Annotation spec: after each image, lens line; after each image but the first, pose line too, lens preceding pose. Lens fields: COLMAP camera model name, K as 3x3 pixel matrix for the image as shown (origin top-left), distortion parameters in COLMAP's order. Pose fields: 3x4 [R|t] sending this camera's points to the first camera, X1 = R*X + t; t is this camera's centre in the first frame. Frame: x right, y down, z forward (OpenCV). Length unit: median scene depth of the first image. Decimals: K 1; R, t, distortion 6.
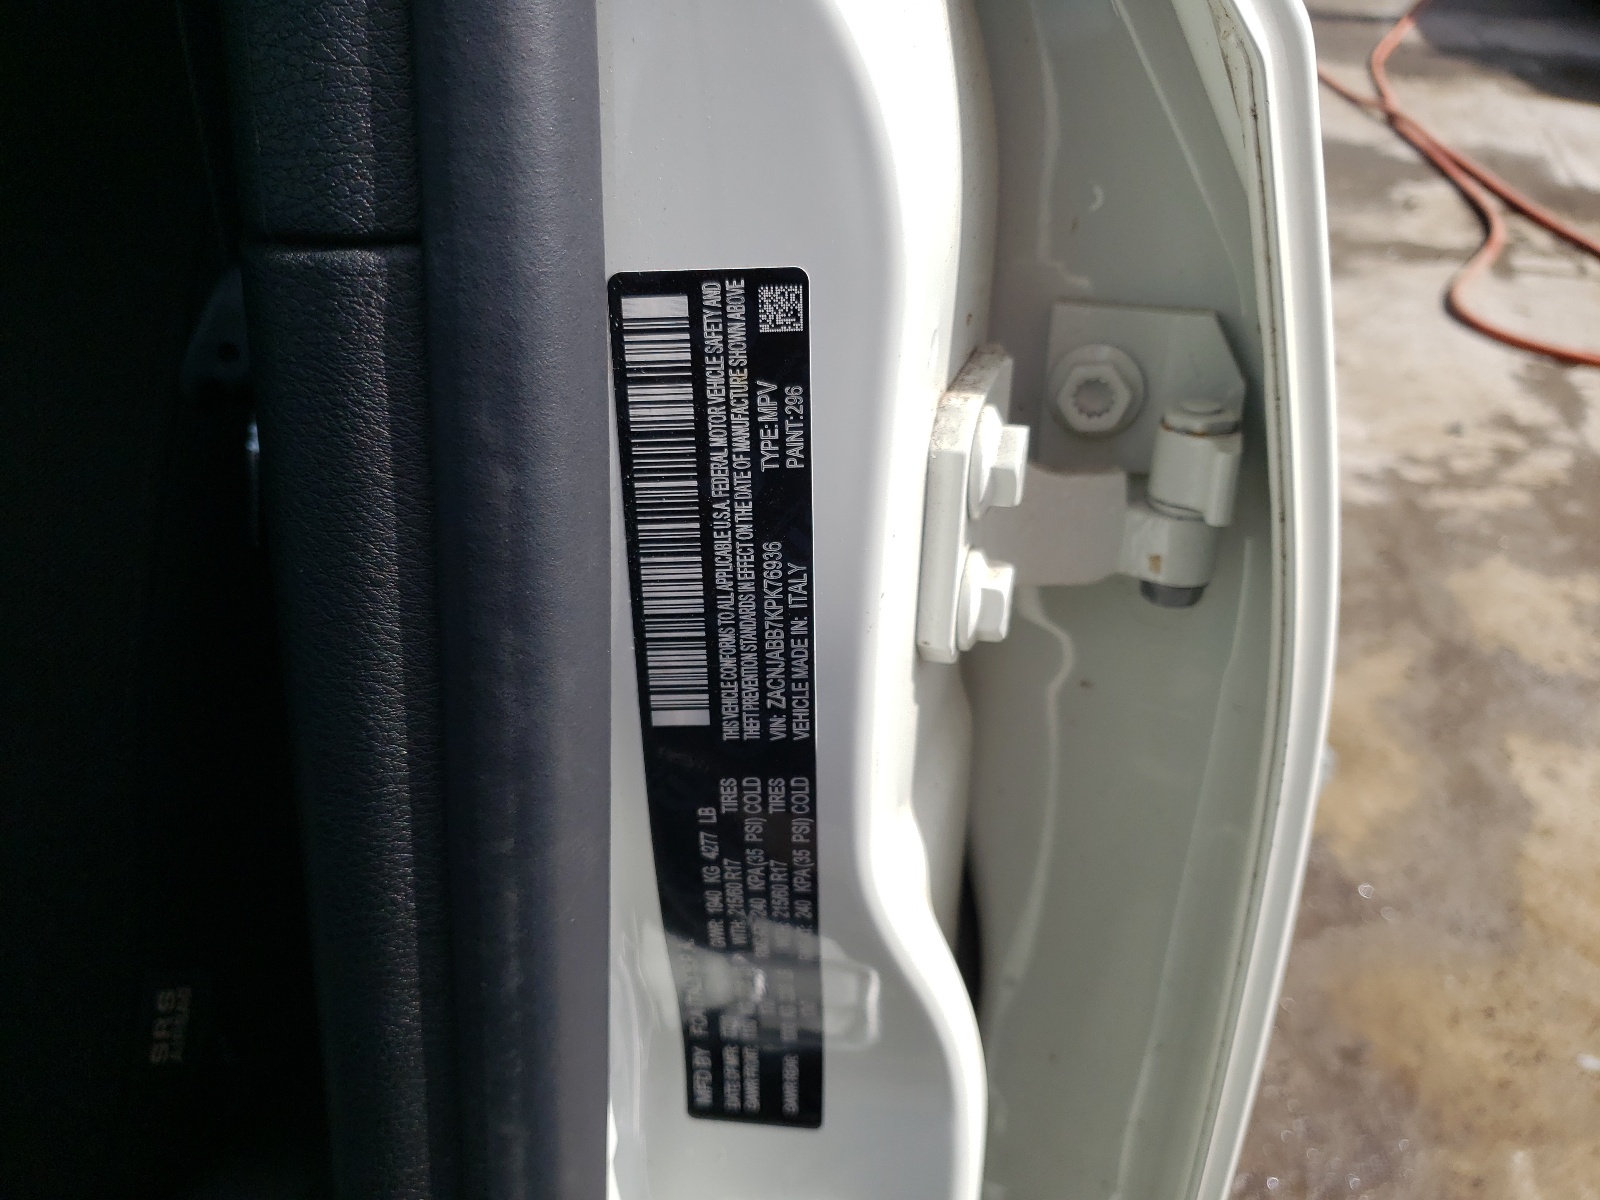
lens RADIAL K [[1205.9, 0, 799.6], [0, 1205.9, 602.8], [0, 0, 1]] dist [0.083670, 0.001298]
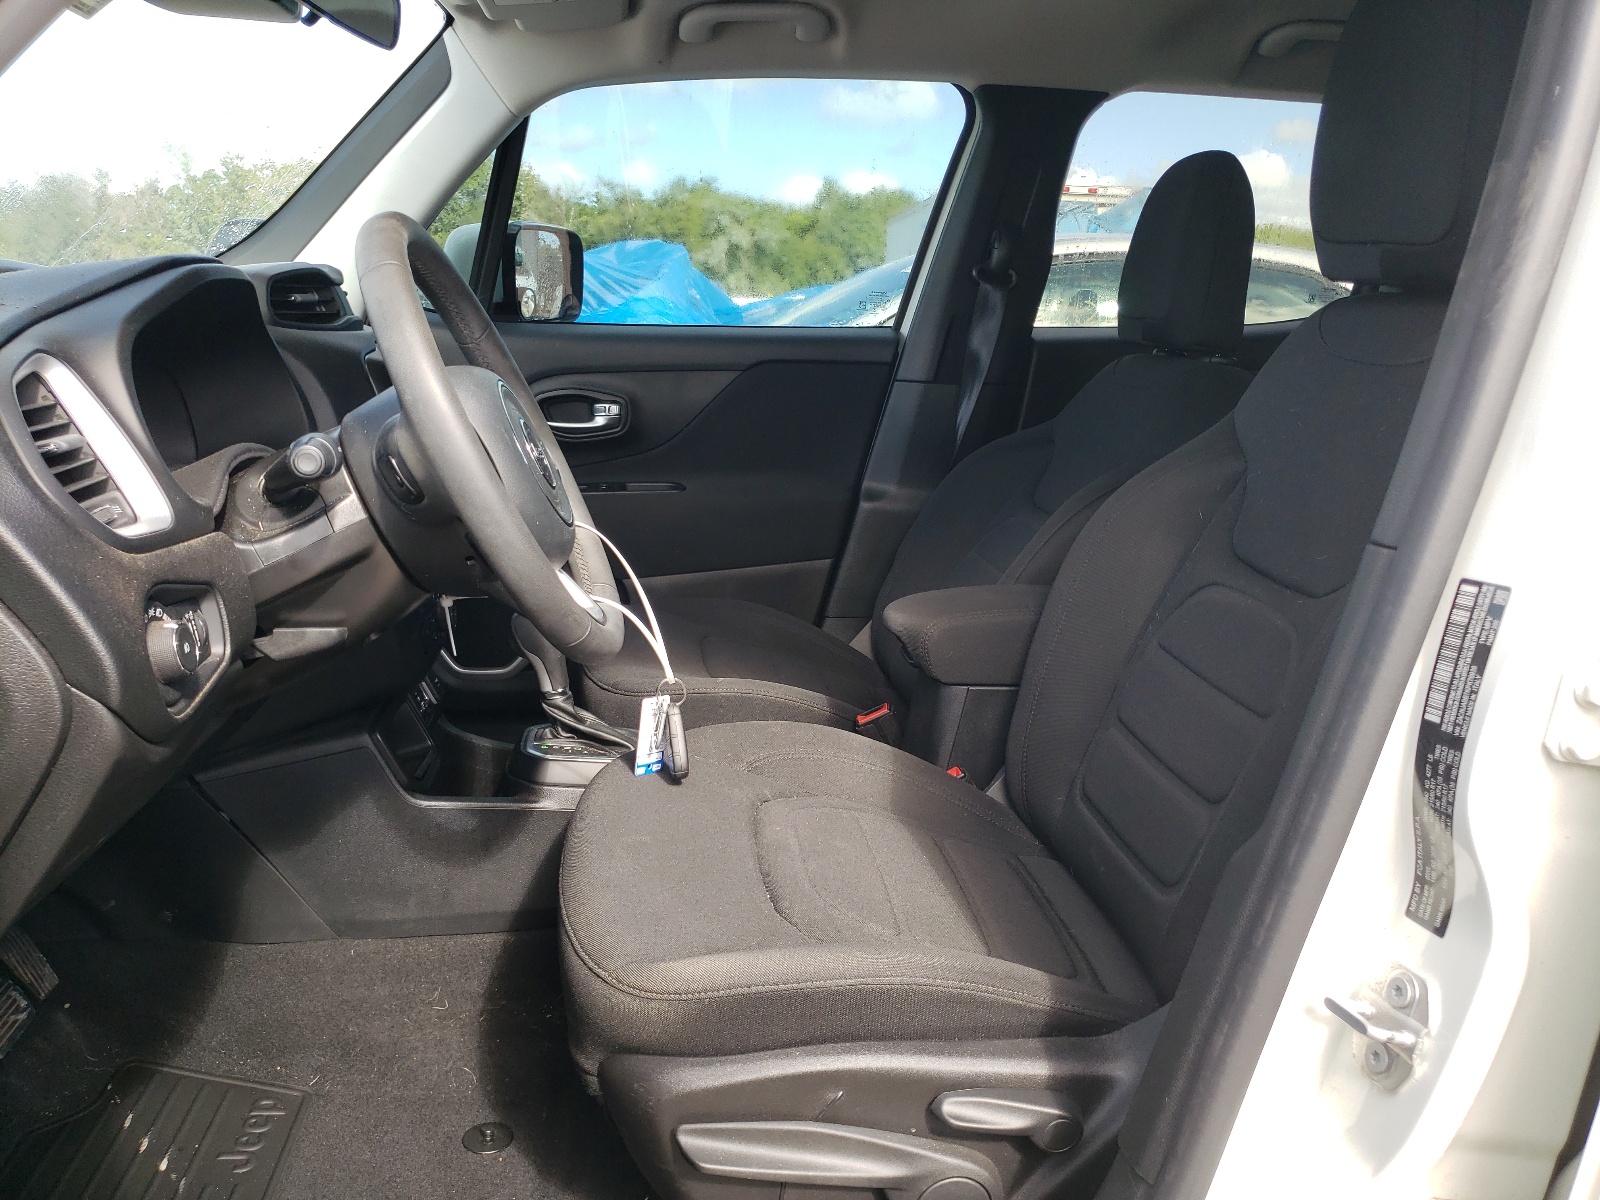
lens RADIAL K [[1205.9, 0, 798.7], [0, 1205.9, 600.1], [0, 0, 1]] dist [0.083670, 0.001298]
pose [[0.305128, 0.221057, -0.926300, 2.316797], [-0.526983, 0.849377, 0.029109, 0.618829], [0.793212, 0.479262, 0.375662, -1.636064]]
